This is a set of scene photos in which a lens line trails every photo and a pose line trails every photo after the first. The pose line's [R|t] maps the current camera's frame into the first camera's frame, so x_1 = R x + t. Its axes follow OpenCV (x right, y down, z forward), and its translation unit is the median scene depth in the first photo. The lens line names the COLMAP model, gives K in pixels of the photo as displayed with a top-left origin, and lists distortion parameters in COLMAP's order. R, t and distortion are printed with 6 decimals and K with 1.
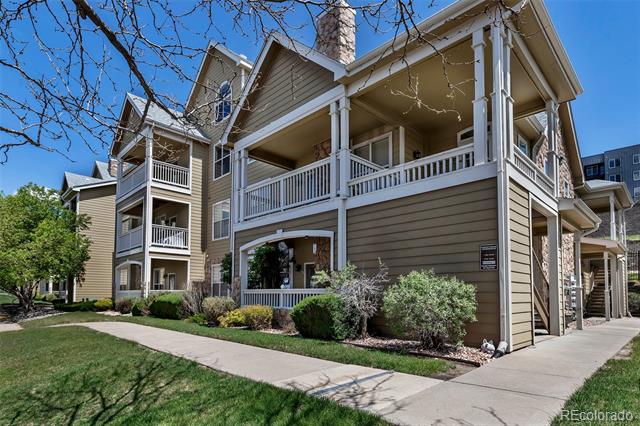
lens RADIAL K [[358.3, 0, 319.3], [0, 358.3, 288.3], [0, 0, 1]] dist [-0.002509, -0.001238]
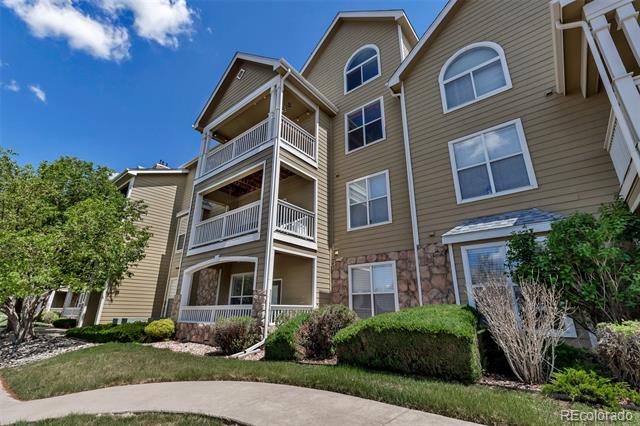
lens RADIAL K [[296.4, 0, 320.0], [0, 296.4, 213.0], [0, 0, 1]] dist [0.004336, -0.000263]
pose [[0.994863, 0.033955, 0.095368, -0.409849], [-0.003407, 0.952766, -0.303685, 0.008389], [-0.101175, 0.301800, 0.947988, 0.454874]]
